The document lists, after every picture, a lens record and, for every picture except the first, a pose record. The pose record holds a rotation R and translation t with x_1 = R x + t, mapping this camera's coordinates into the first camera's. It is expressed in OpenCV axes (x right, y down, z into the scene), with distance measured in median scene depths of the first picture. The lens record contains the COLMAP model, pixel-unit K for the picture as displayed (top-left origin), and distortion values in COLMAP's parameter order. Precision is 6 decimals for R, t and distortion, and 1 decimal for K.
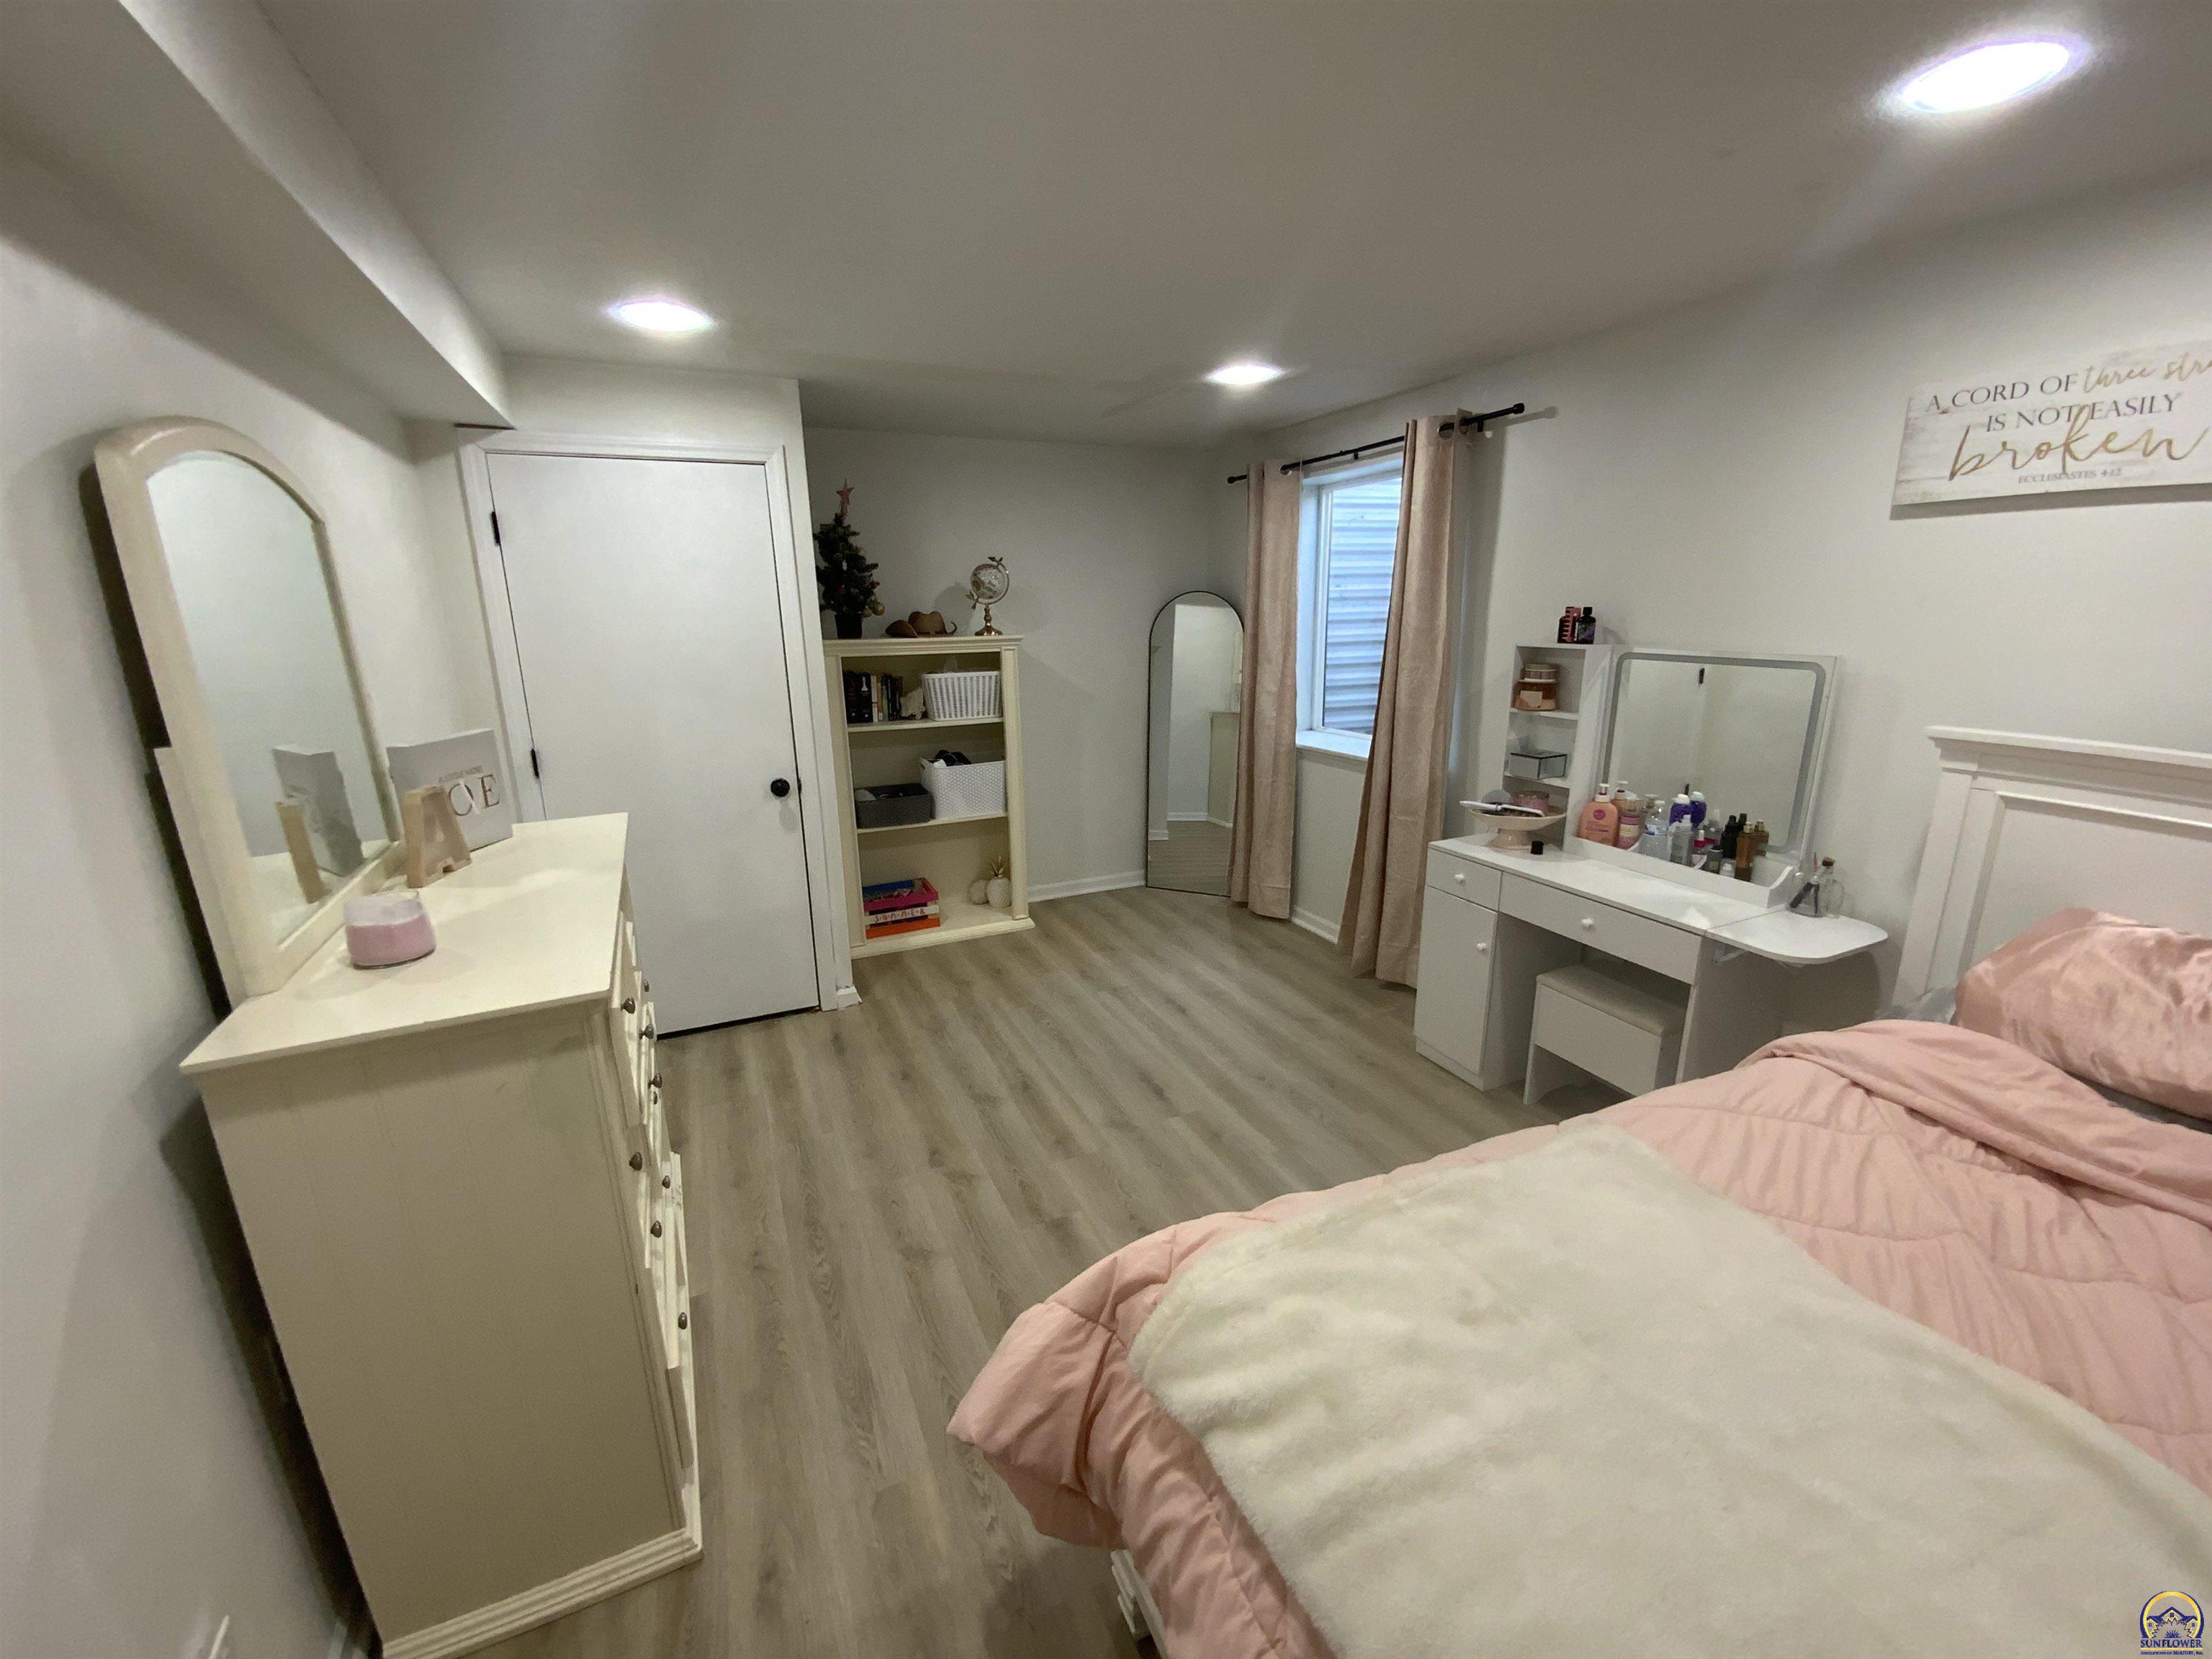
lens RADIAL K [[894.1, 0, 1104.8], [0, 894.1, 836.1], [0, 0, 1]] dist [-0.005643, -0.003888]
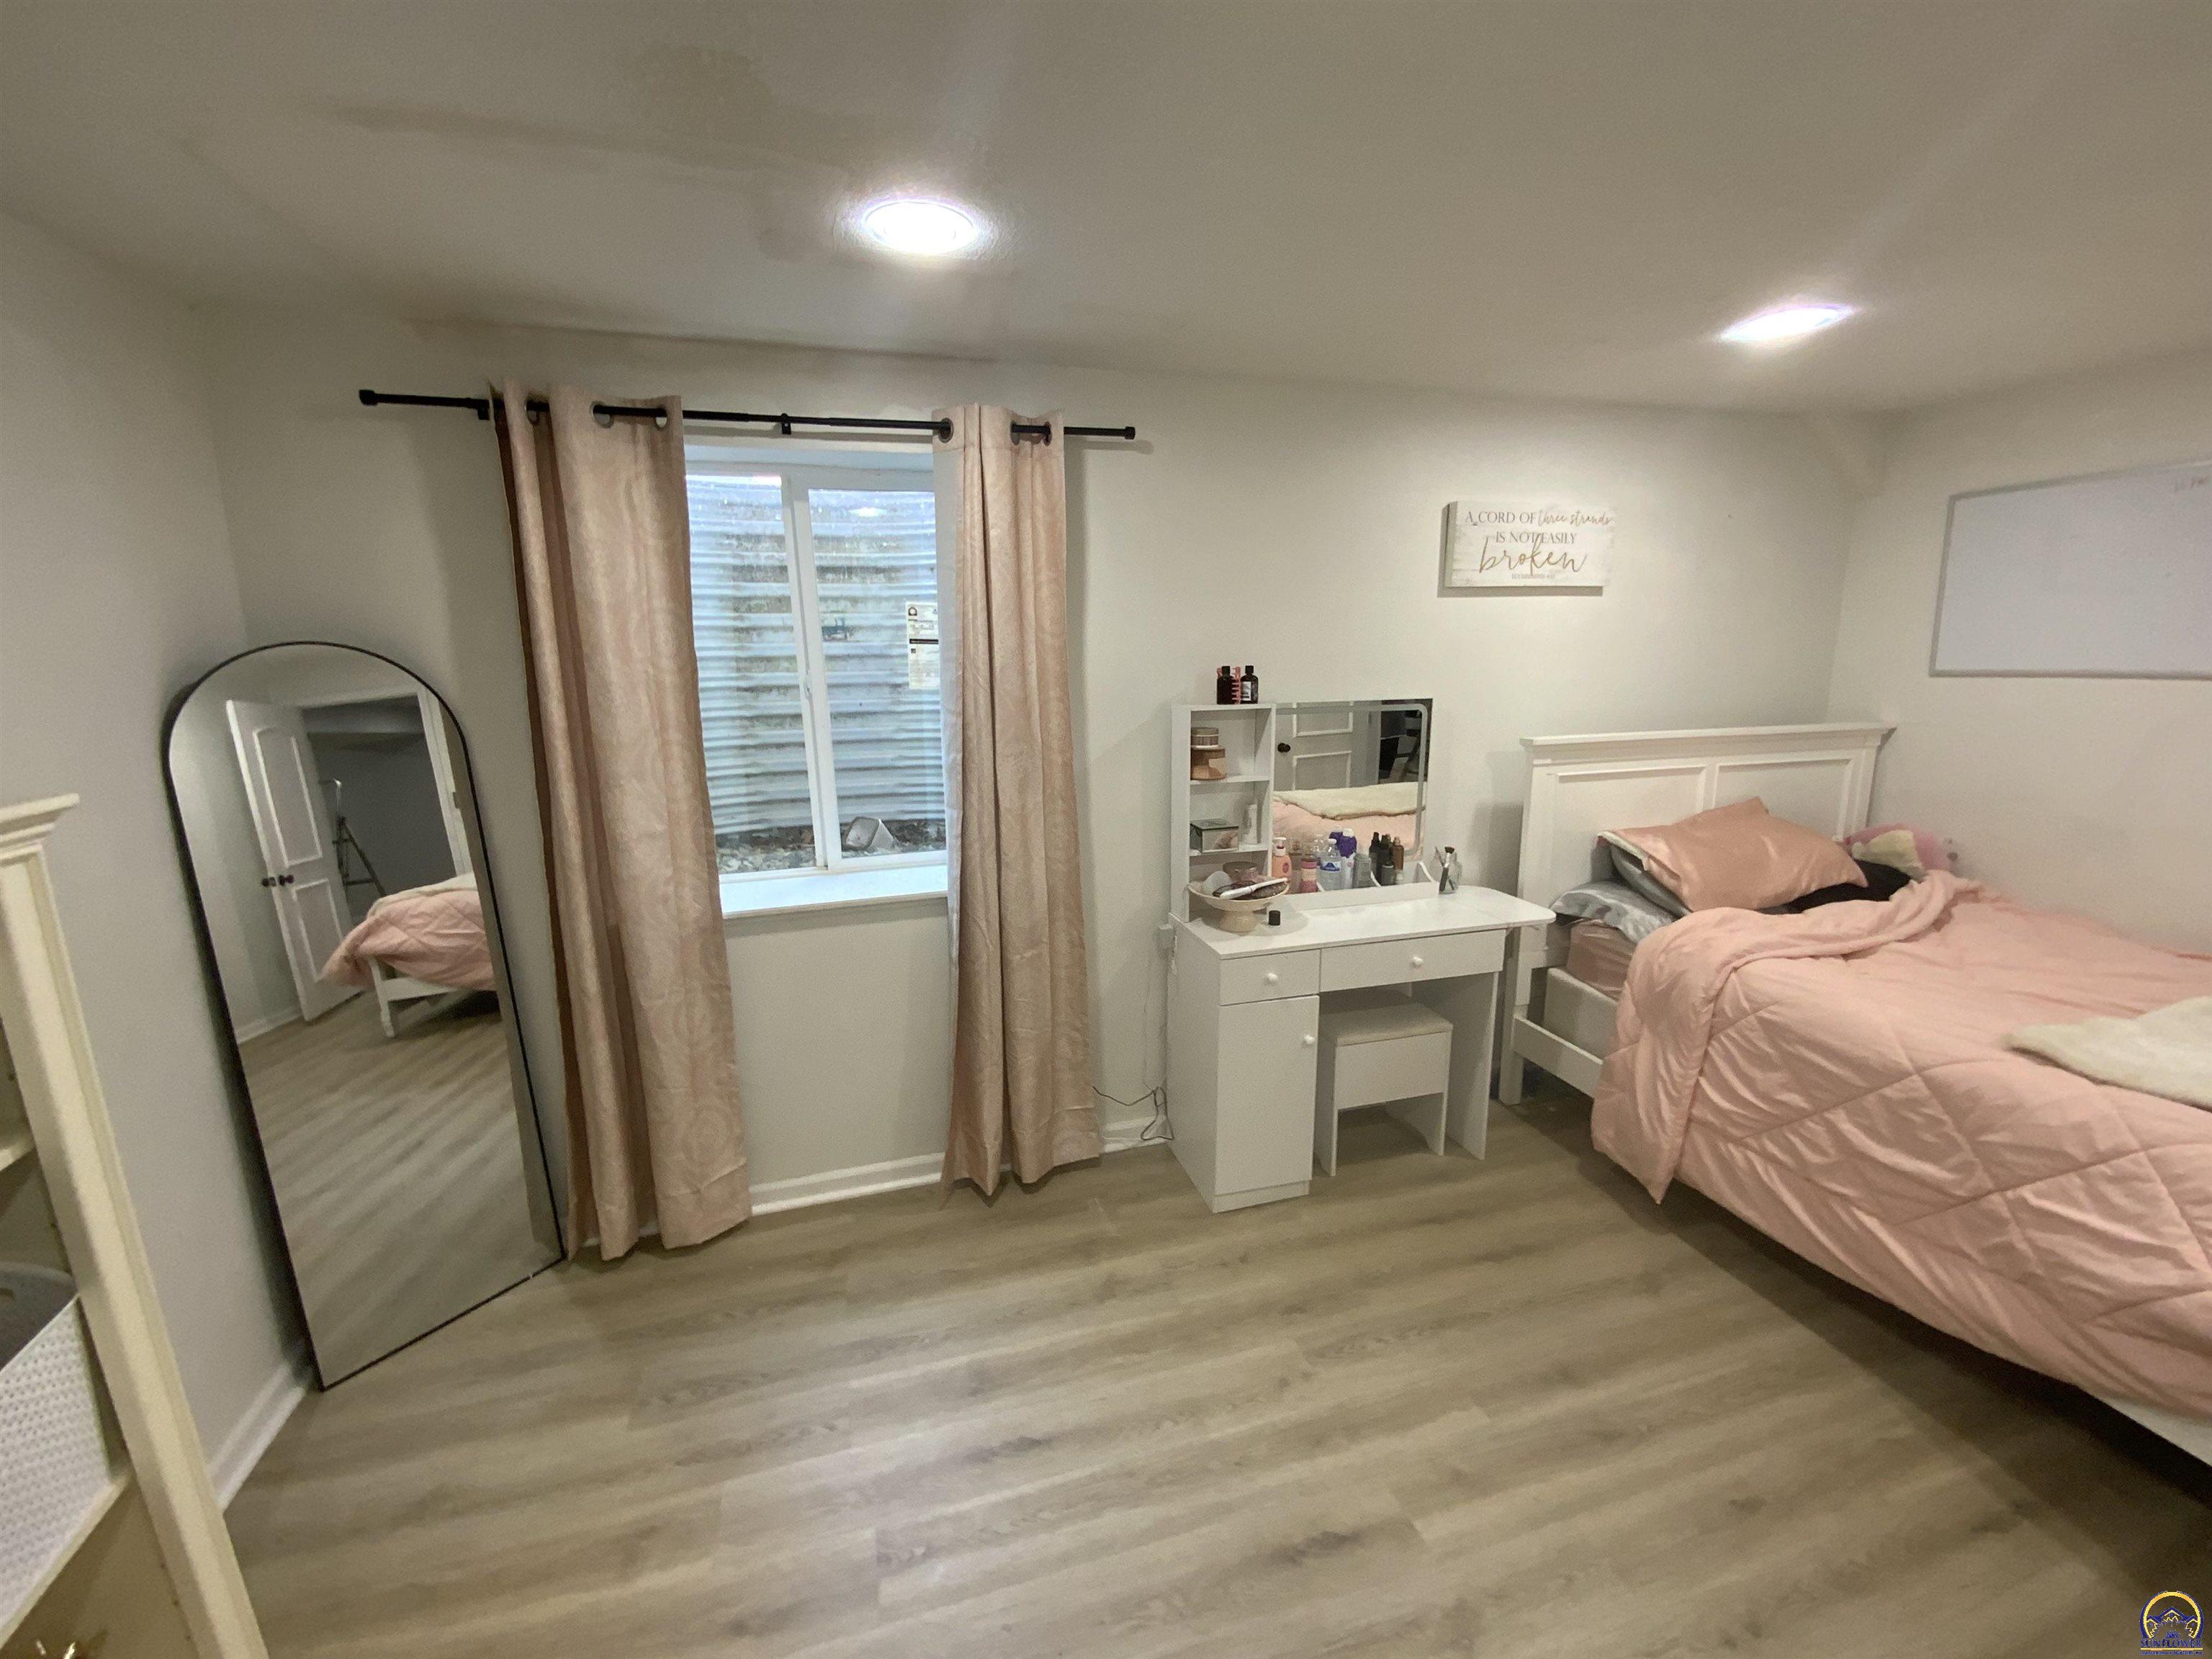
lens RADIAL K [[894.1, 0, 1111.3], [0, 894.1, 829.6], [0, 0, 1]] dist [-0.005643, -0.003888]
pose [[0.135571, -0.198013, 0.970779, -0.416730], [0.263416, 0.951764, 0.157348, -0.263855], [-0.955109, 0.234386, 0.181192, 0.953096]]
